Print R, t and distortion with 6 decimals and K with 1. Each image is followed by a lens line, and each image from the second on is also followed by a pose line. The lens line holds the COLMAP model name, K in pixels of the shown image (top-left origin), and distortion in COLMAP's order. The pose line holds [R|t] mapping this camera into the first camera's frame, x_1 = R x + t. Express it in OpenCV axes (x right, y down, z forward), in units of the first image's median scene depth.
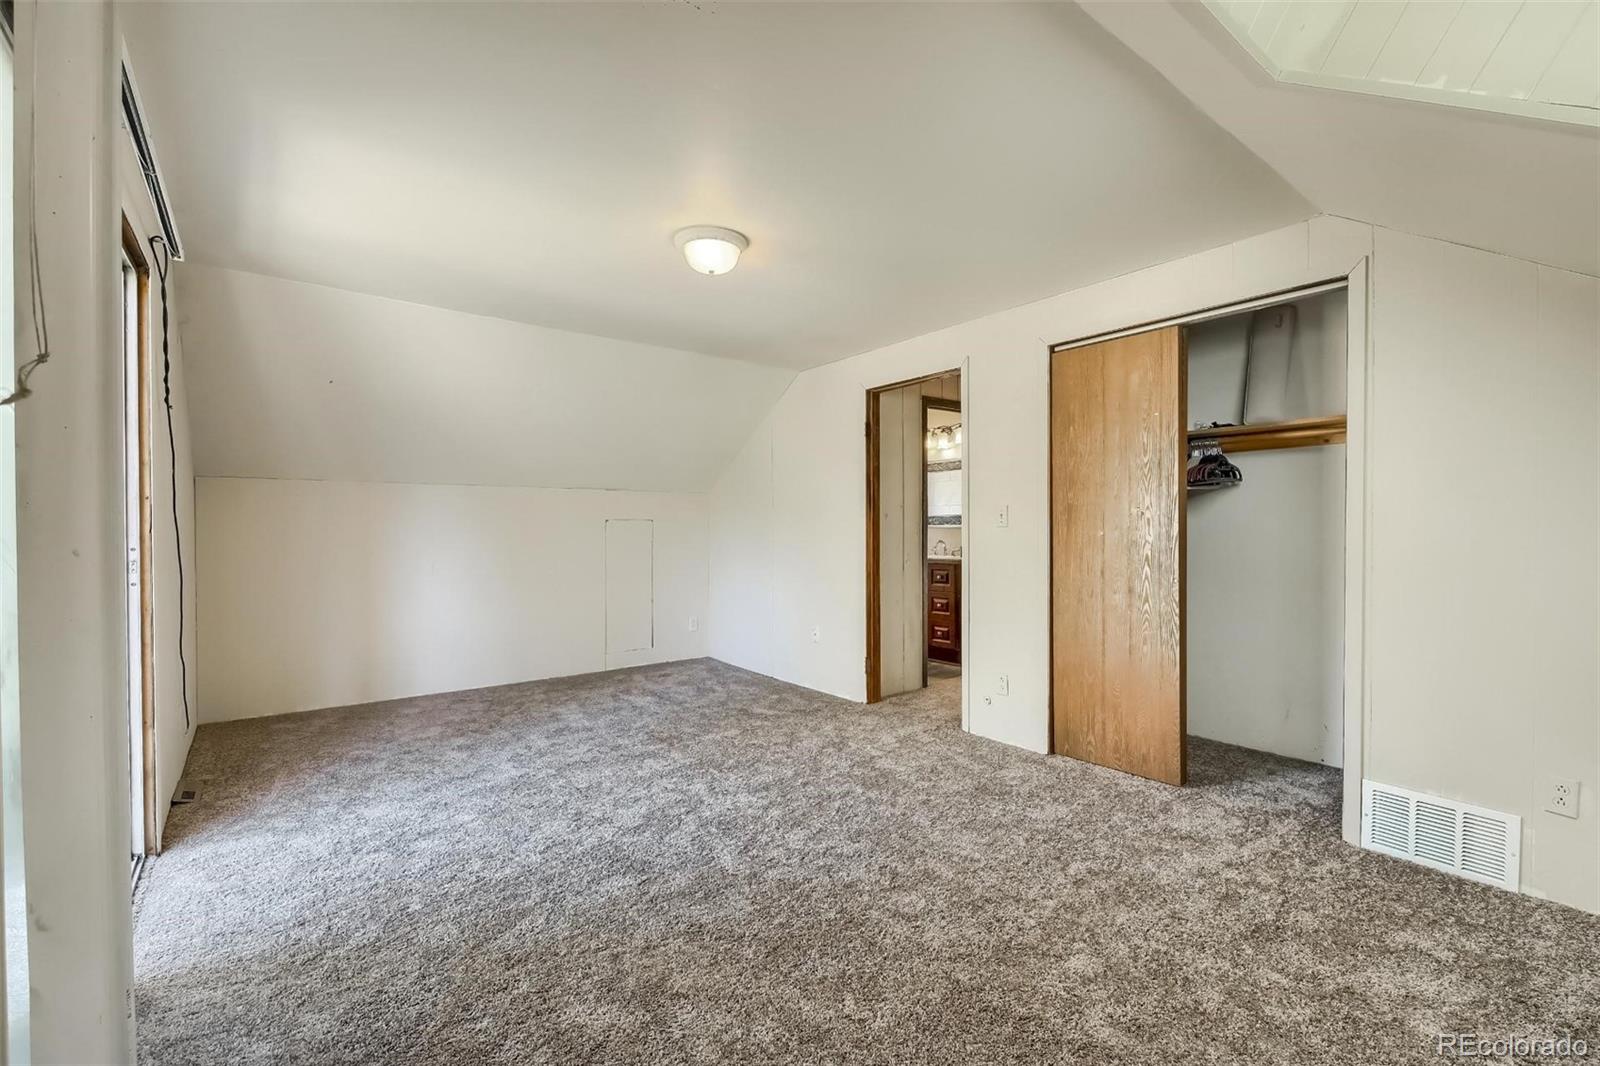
lens RADIAL K [[687.2, 0, 800.1], [0, 687.2, 533.4], [0, 0, 1]] dist [0.001512, -0.003332]
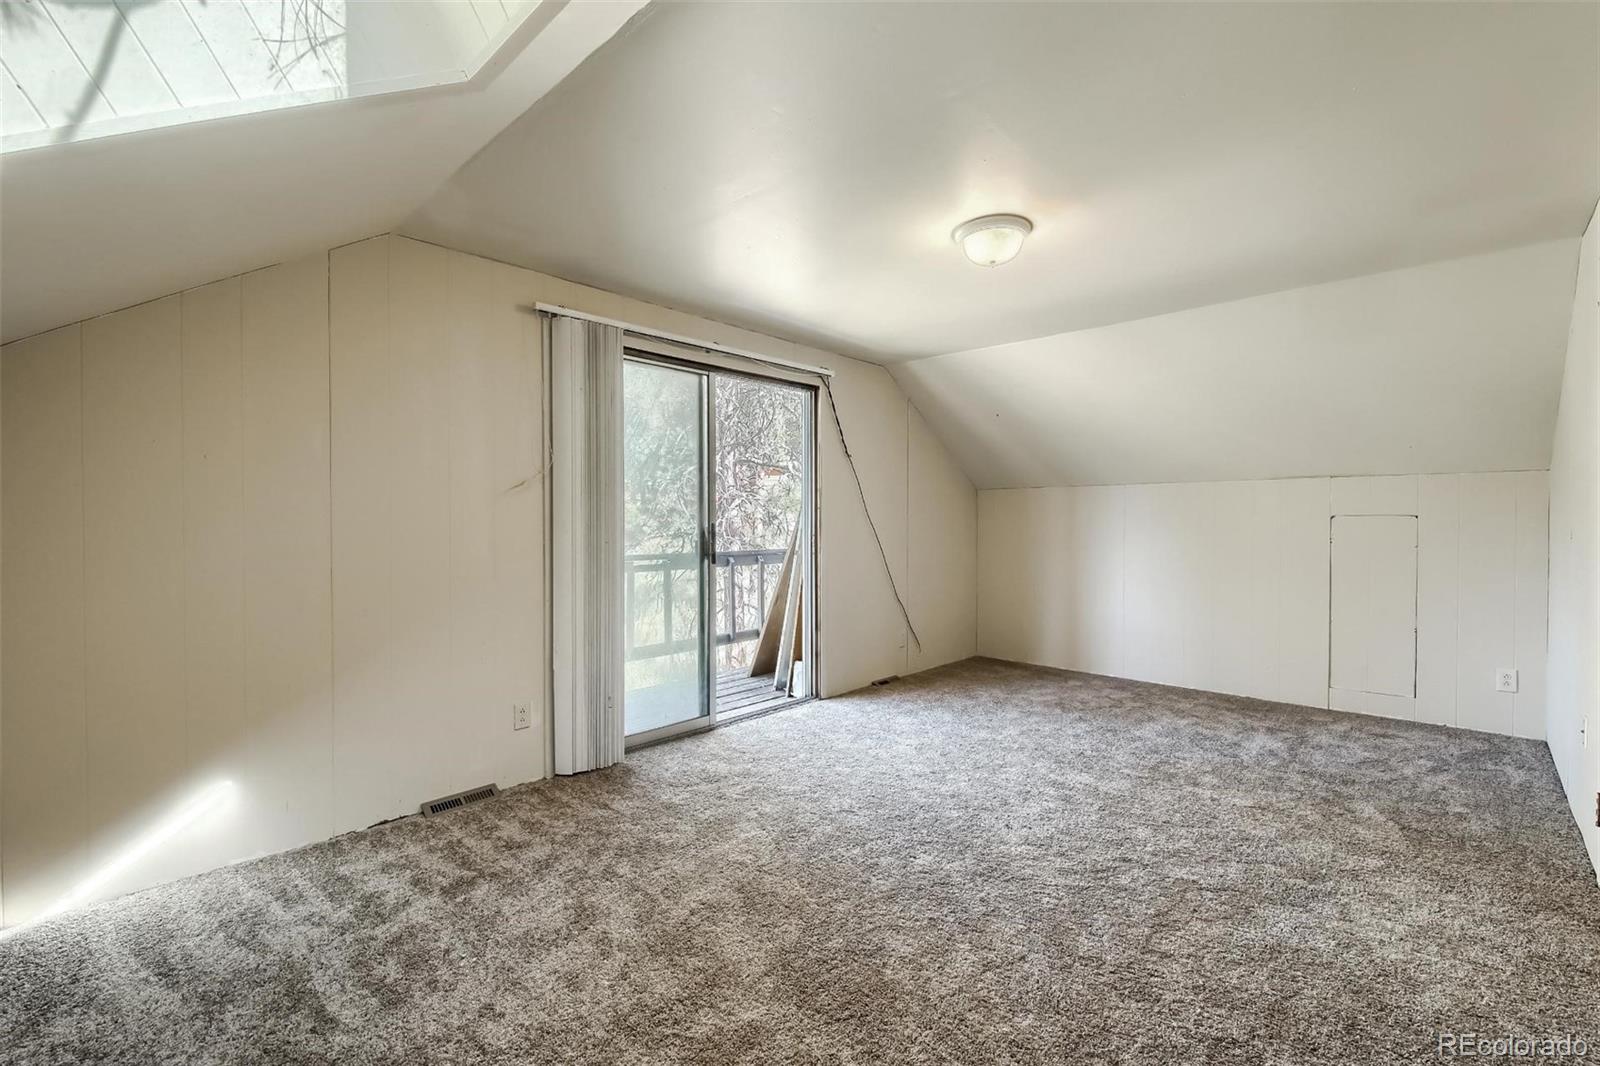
lens RADIAL K [[687.2, 0, 800.7], [0, 687.2, 530.3], [0, 0, 1]] dist [0.001512, -0.003332]
pose [[0.142450, 0.013297, -0.989713, 0.565769], [-0.009697, 0.999881, 0.012038, -0.008807], [0.989755, 0.007882, 0.142562, 0.418690]]
